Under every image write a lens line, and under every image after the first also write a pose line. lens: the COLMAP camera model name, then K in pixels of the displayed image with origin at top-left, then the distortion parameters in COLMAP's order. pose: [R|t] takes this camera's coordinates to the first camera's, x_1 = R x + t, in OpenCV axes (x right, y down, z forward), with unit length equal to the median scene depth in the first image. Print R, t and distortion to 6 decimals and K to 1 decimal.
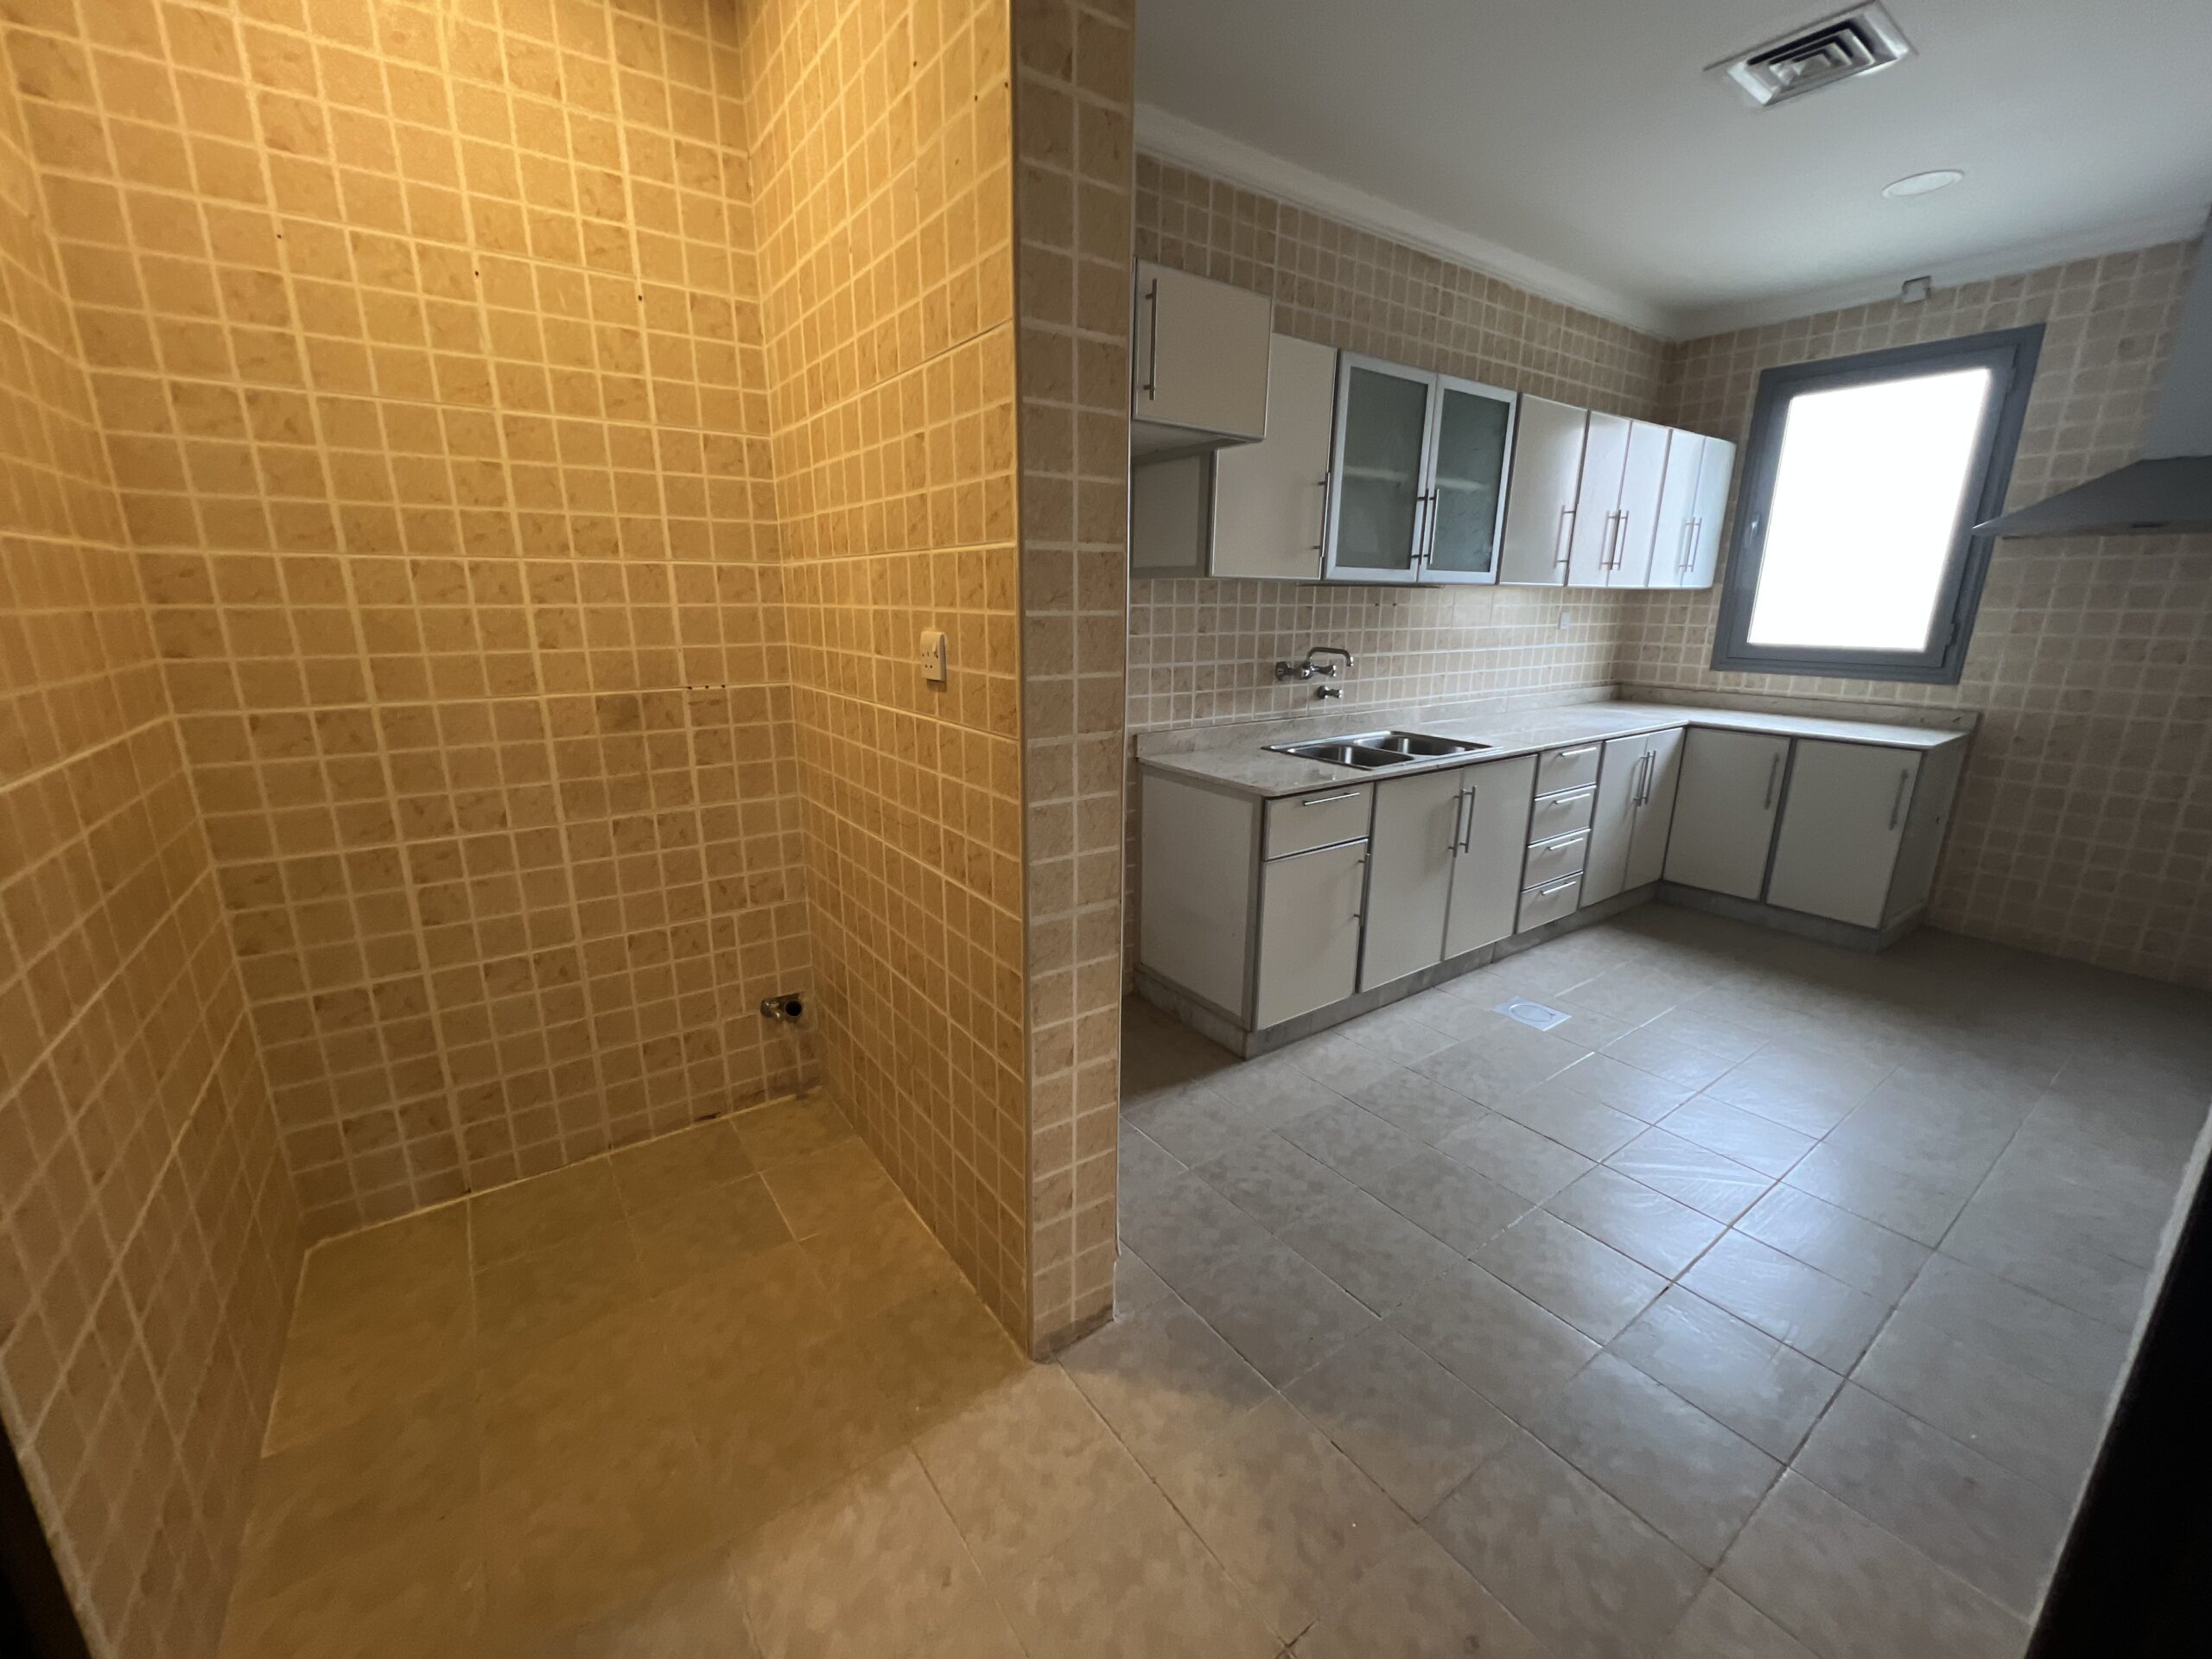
lens RADIAL K [[889.4, 0, 1098.3], [0, 889.4, 829.5], [0, 0, 1]] dist [-0.002222, 0.001391]
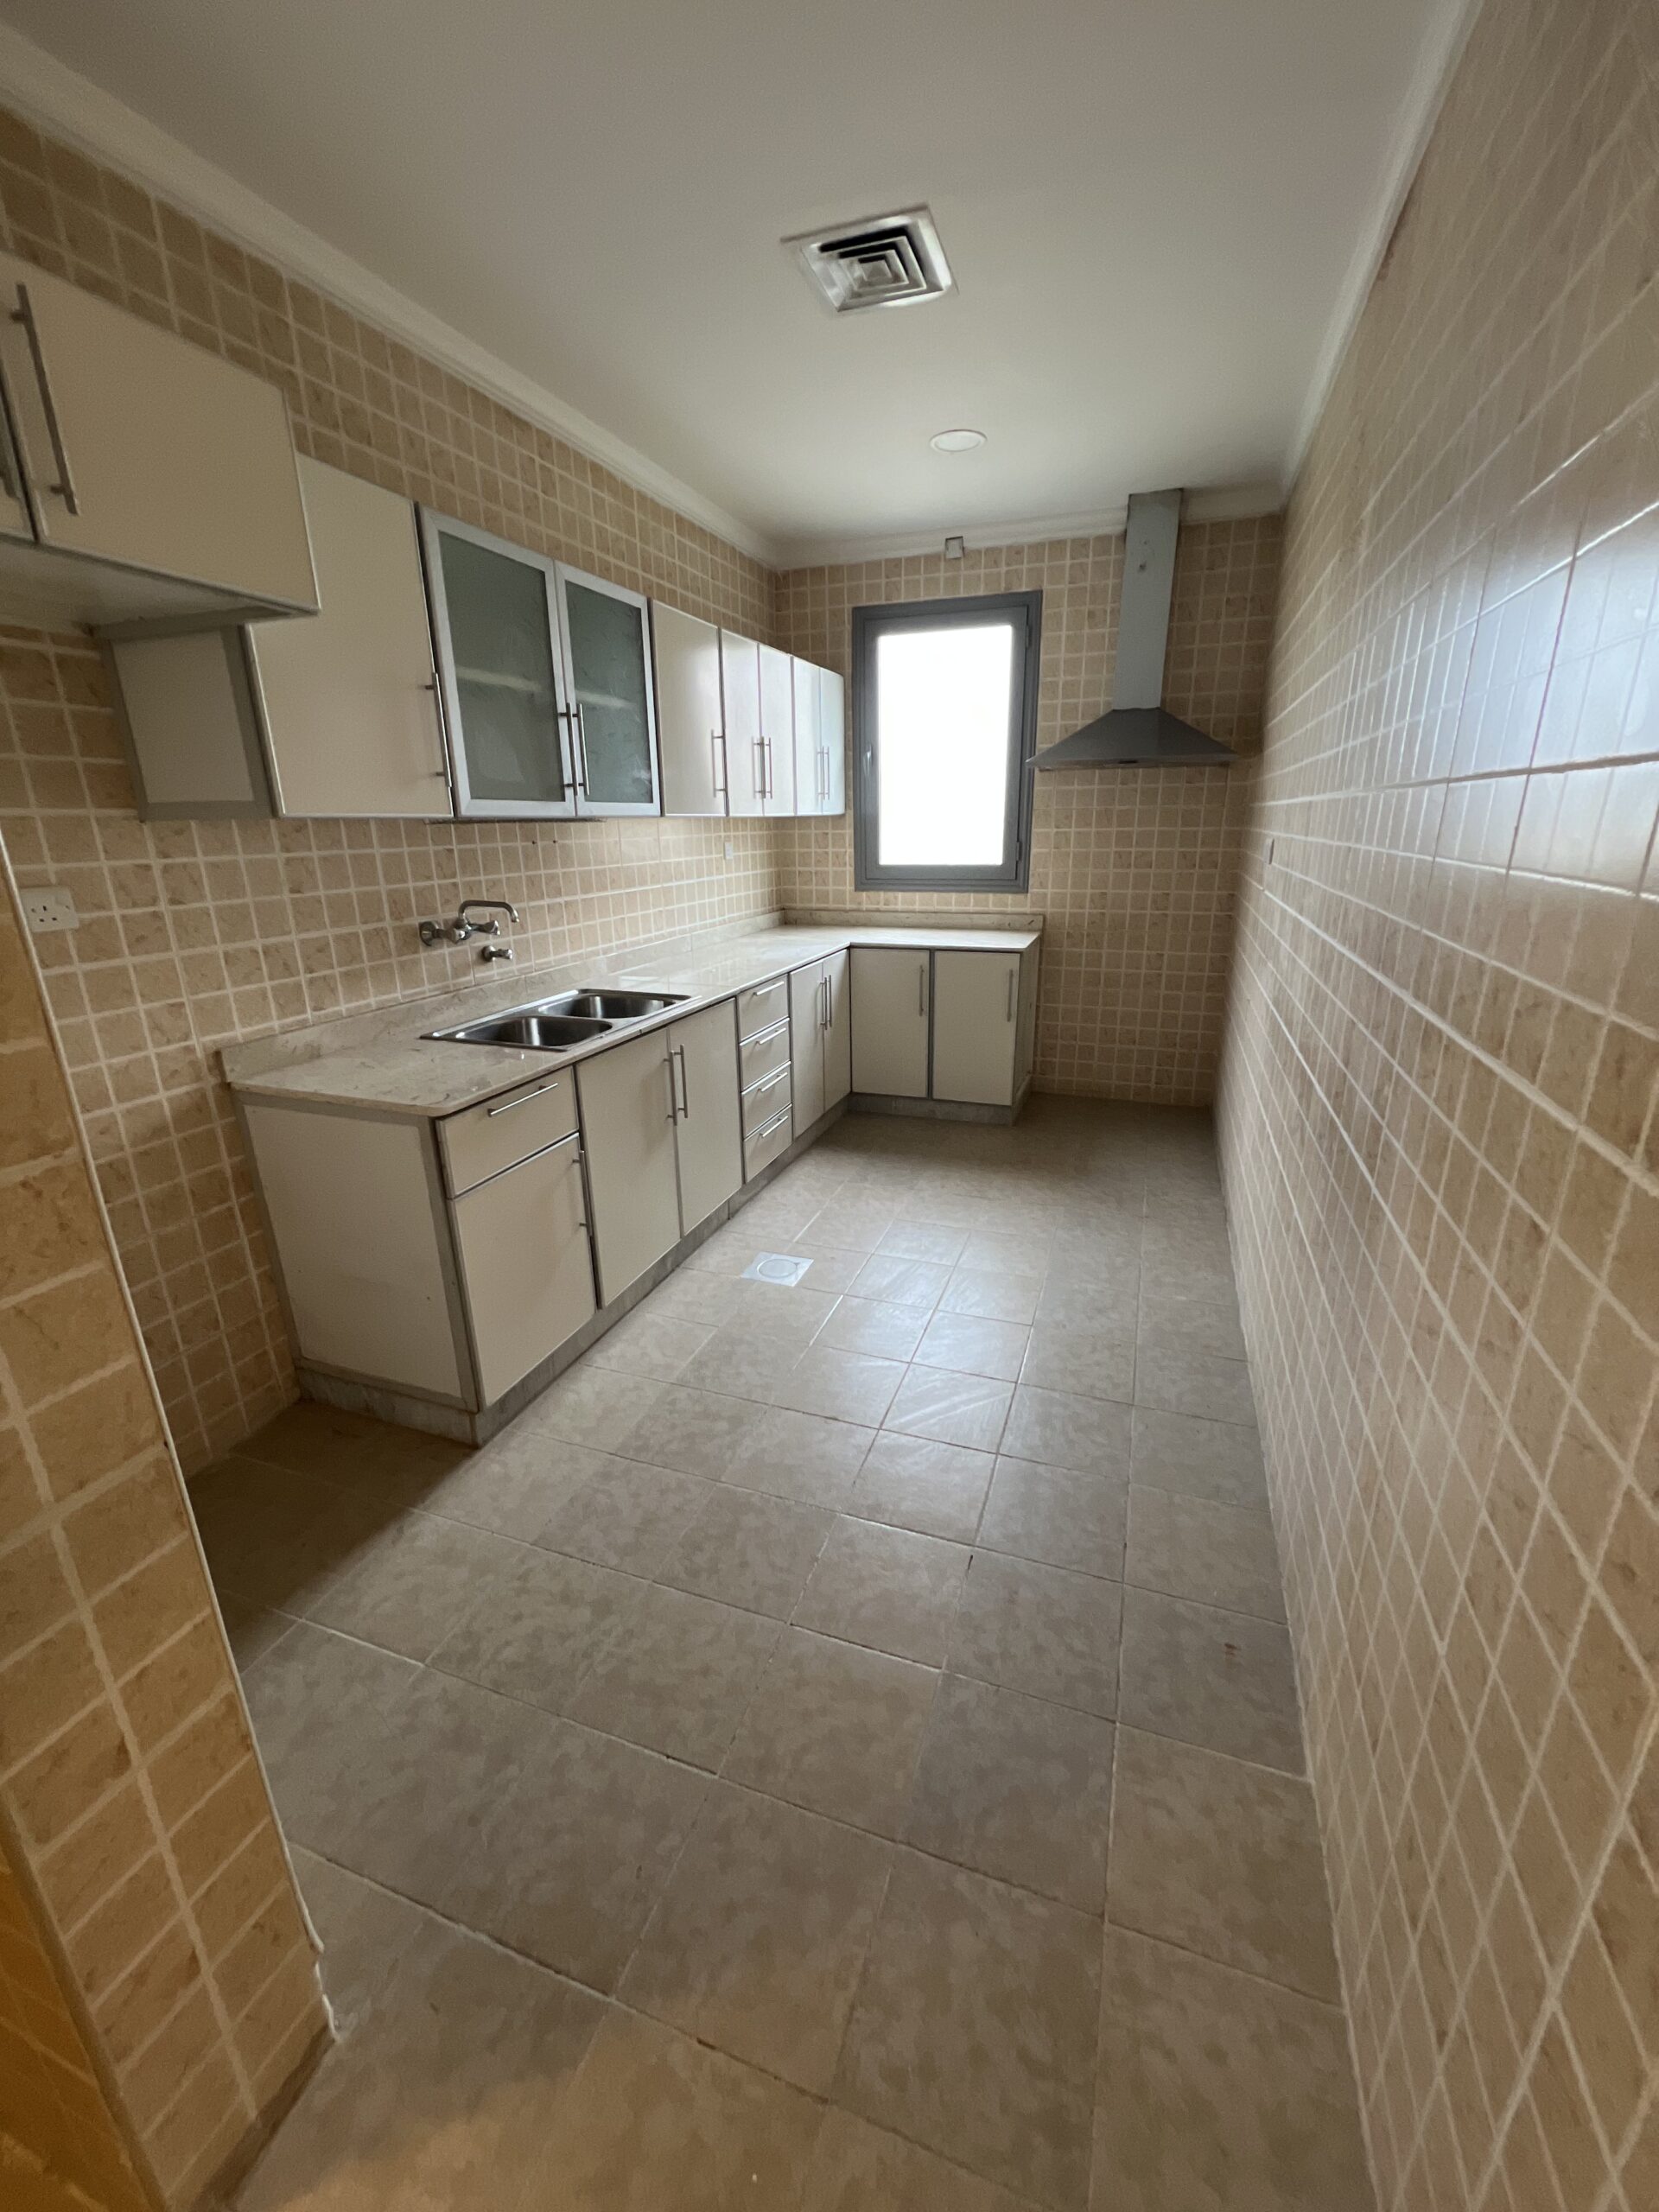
lens RADIAL K [[889.4, 0, 832.1], [0, 889.4, 1103.6], [0, 0, 1]] dist [-0.002222, 0.001391]
pose [[0.822069, -0.190198, 0.536681, 0.053956], [0.162352, 0.981730, 0.099238, -0.055584], [-0.545751, 0.005551, 0.837929, 0.163327]]
